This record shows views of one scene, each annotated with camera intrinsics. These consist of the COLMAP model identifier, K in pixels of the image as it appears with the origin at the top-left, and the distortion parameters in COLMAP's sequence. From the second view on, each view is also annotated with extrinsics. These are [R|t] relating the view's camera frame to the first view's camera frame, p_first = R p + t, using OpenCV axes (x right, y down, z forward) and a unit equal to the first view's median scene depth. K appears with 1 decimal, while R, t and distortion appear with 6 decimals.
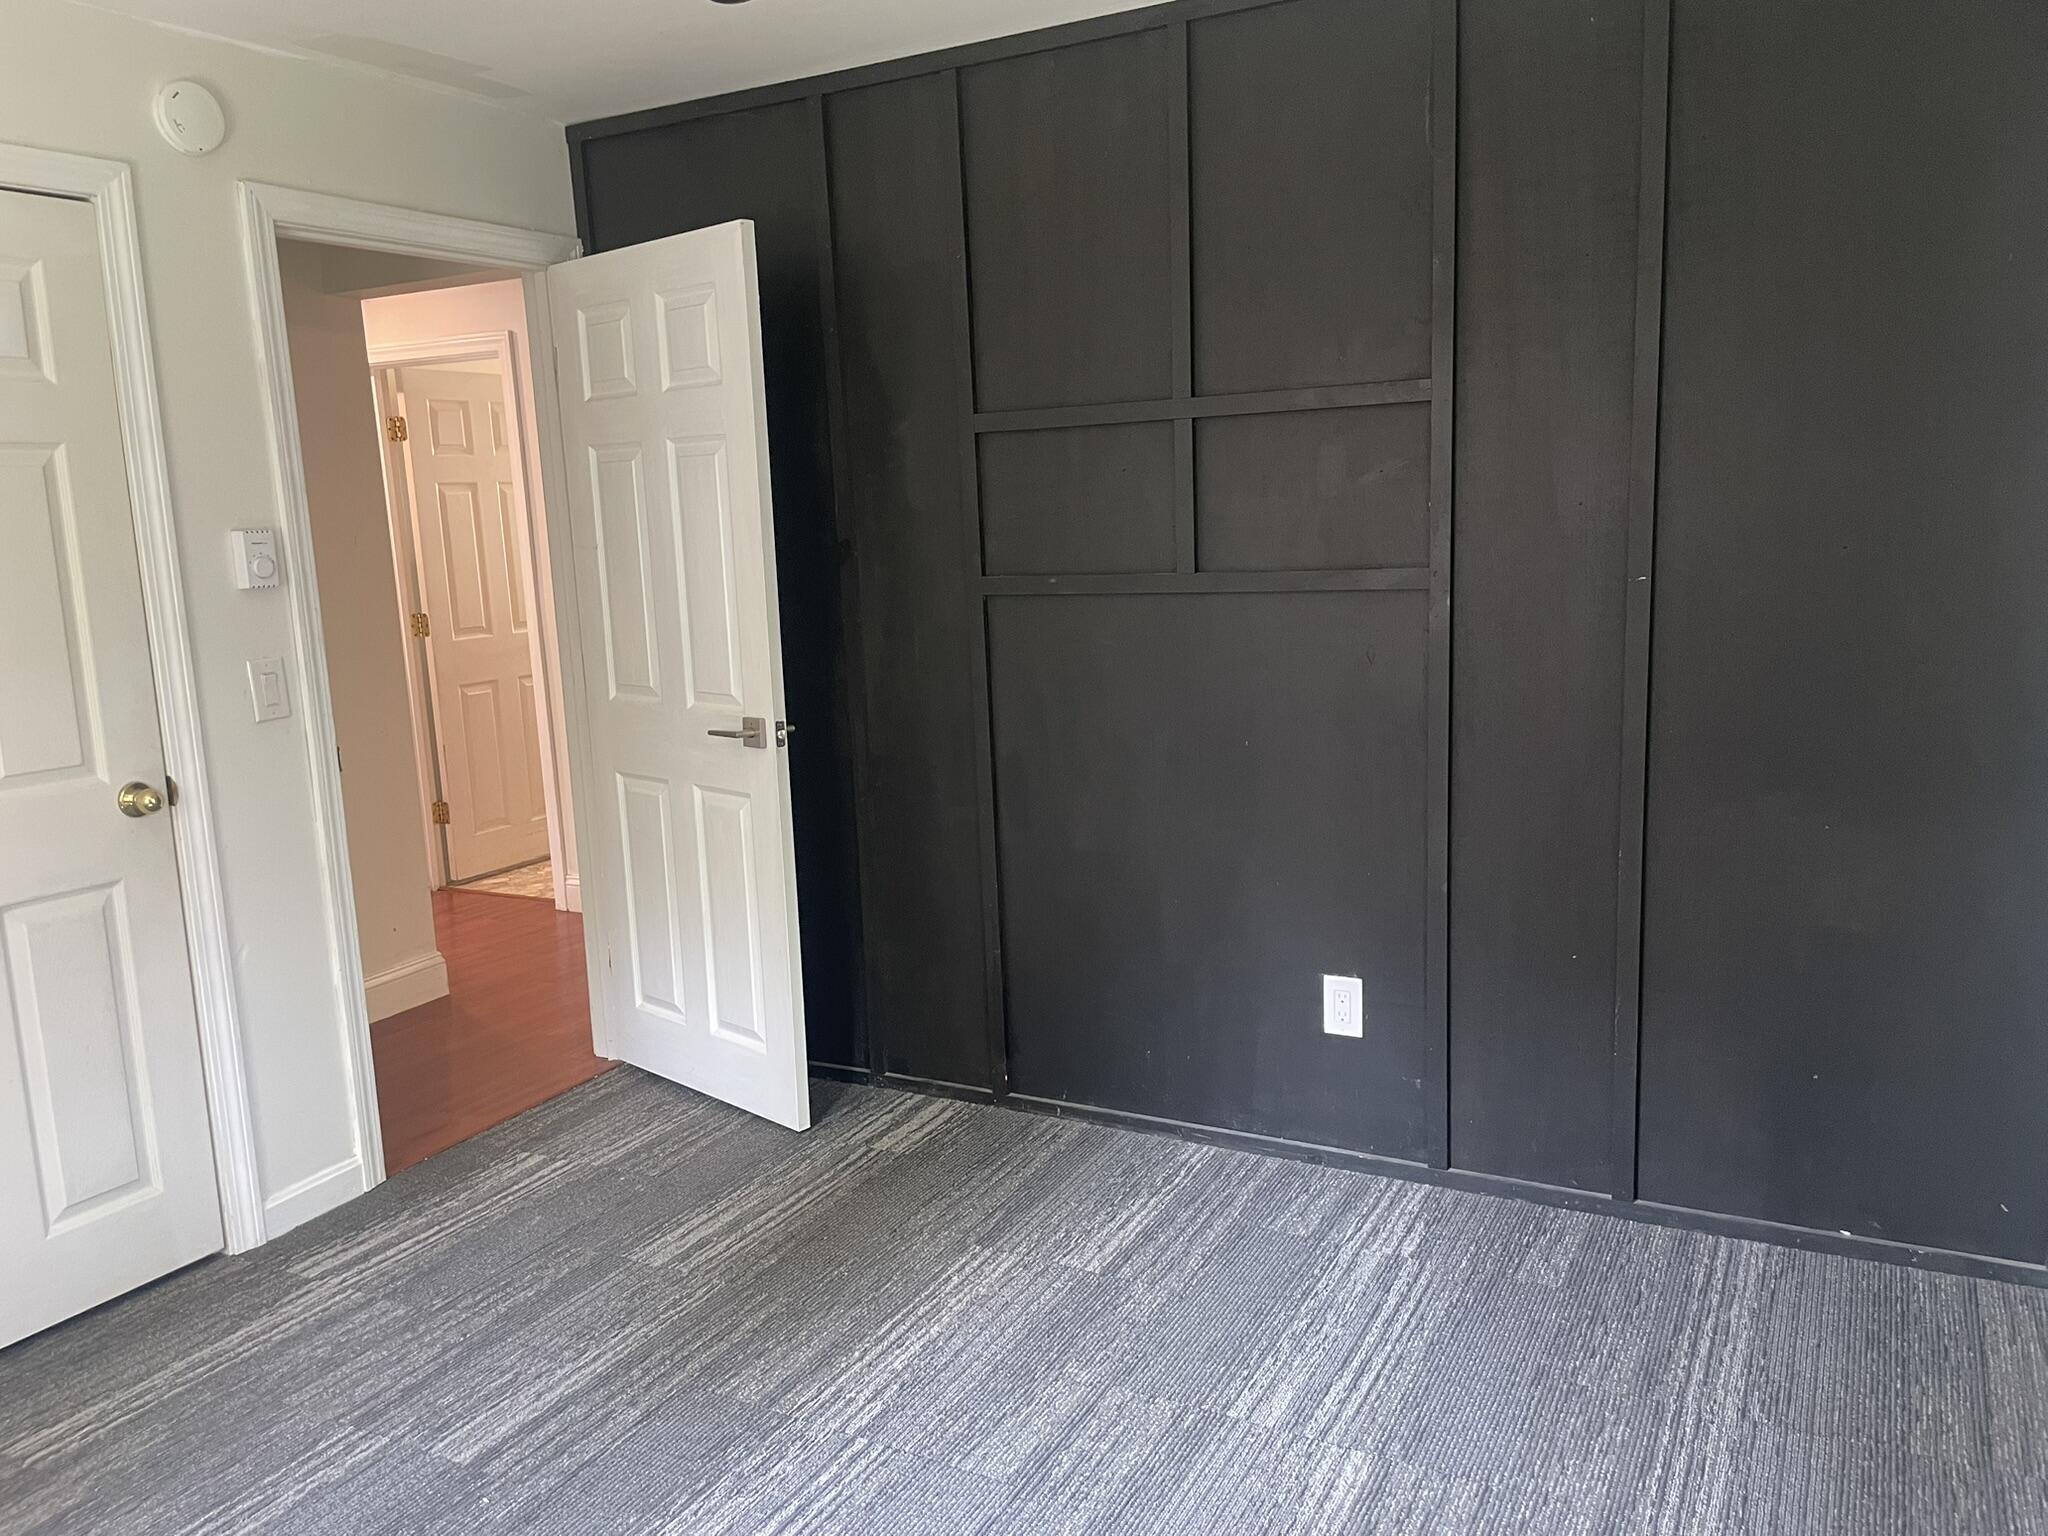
lens RADIAL K [[1550.5, 0, 1038.8], [0, 1550.5, 760.3], [0, 0, 1]] dist [0.087072, -0.125043]
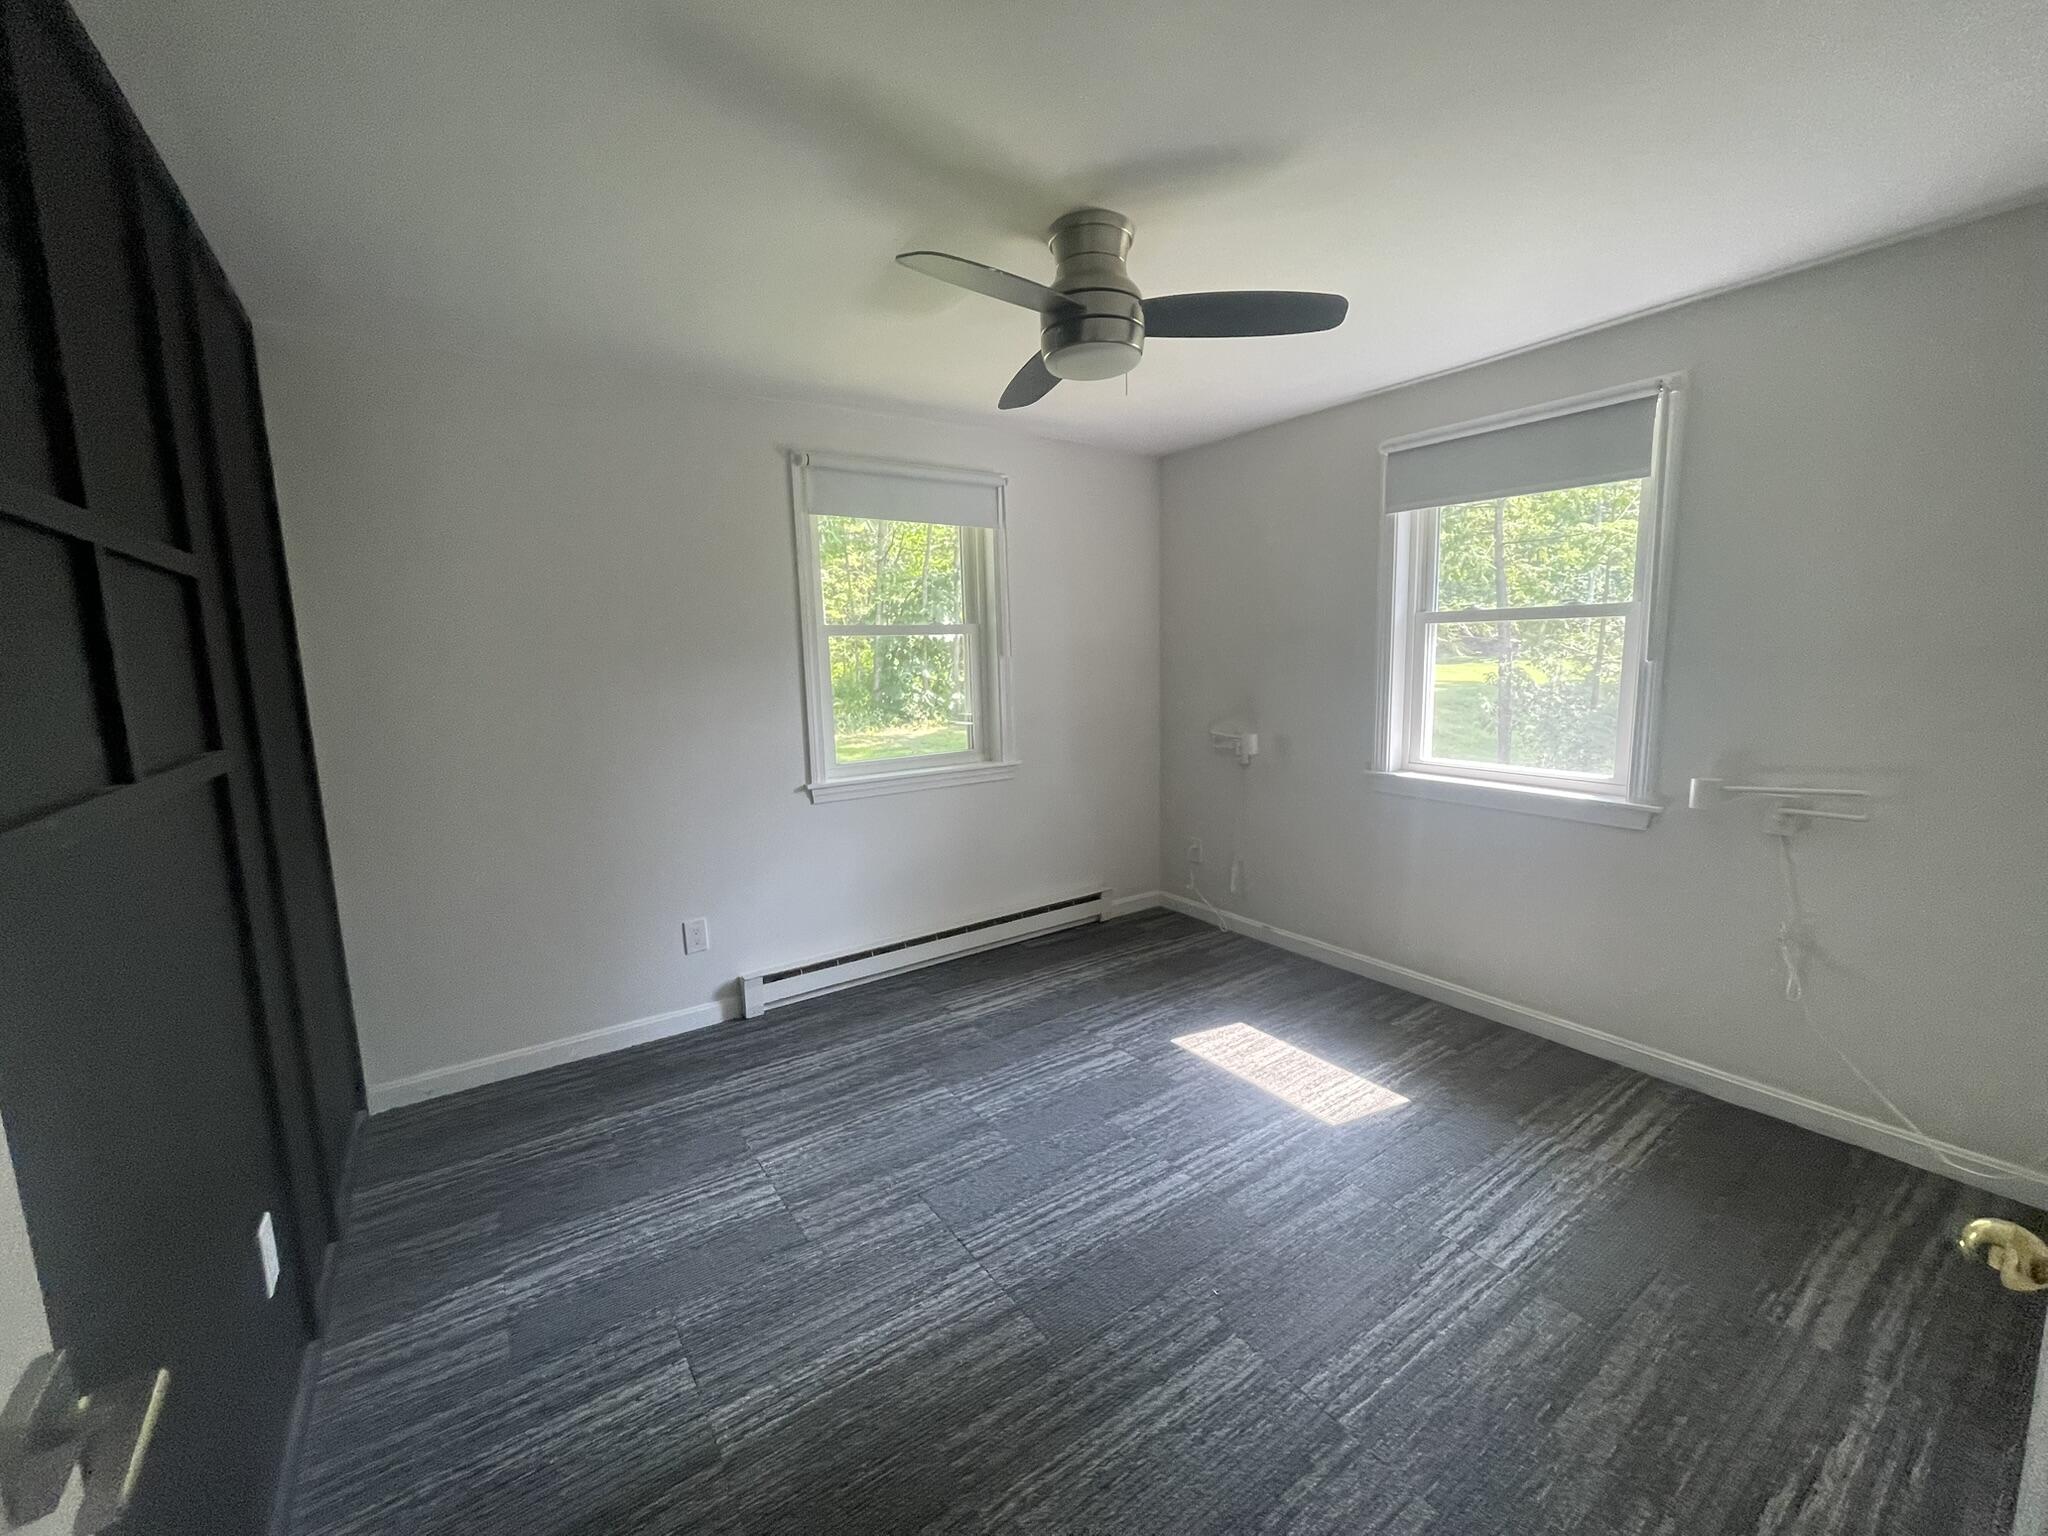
lens RADIAL K [[829.7, 0, 1024.0], [0, 829.7, 768.0], [0, 0, 1]] dist [-0.000999, -0.000062]
pose [[-0.884310, -0.003923, 0.466884, -0.502740], [0.134327, 0.955550, 0.262452, -0.211530], [-0.447161, 0.294804, -0.844475, 1.444776]]
